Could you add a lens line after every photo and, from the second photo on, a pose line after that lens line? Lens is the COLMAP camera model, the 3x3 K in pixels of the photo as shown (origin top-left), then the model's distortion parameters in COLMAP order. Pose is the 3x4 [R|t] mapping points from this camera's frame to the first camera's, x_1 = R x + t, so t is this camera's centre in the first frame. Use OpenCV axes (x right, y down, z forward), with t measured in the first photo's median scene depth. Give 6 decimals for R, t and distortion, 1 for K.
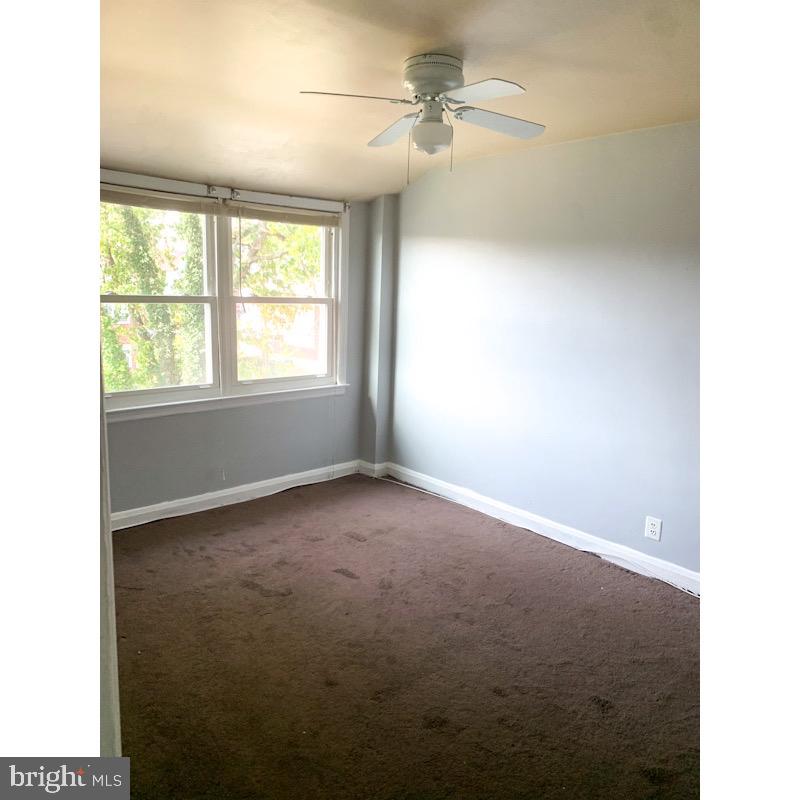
lens RADIAL K [[613.1, 0, 401.6], [0, 613.1, 403.7], [0, 0, 1]] dist [0.028008, -0.010964]
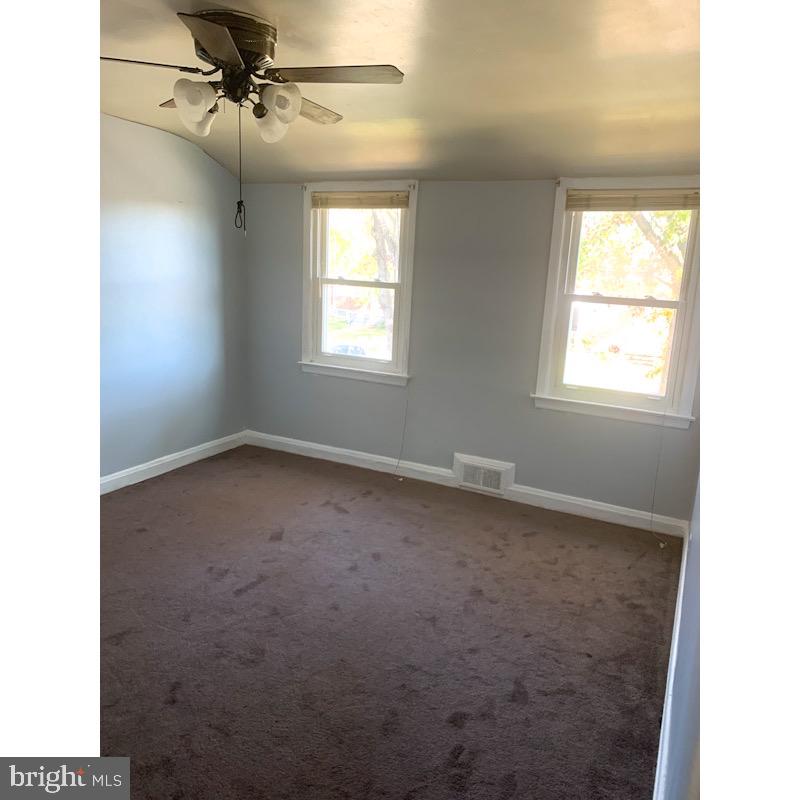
lens RADIAL K [[613.1, 0, 397.0], [0, 613.1, 396.1], [0, 0, 1]] dist [0.028008, -0.010964]
pose [[0.381812, 0.192160, -0.904043, 0.788058], [-0.222859, 0.968428, 0.111723, -0.109775], [0.896969, 0.158817, 0.412582, 0.638737]]
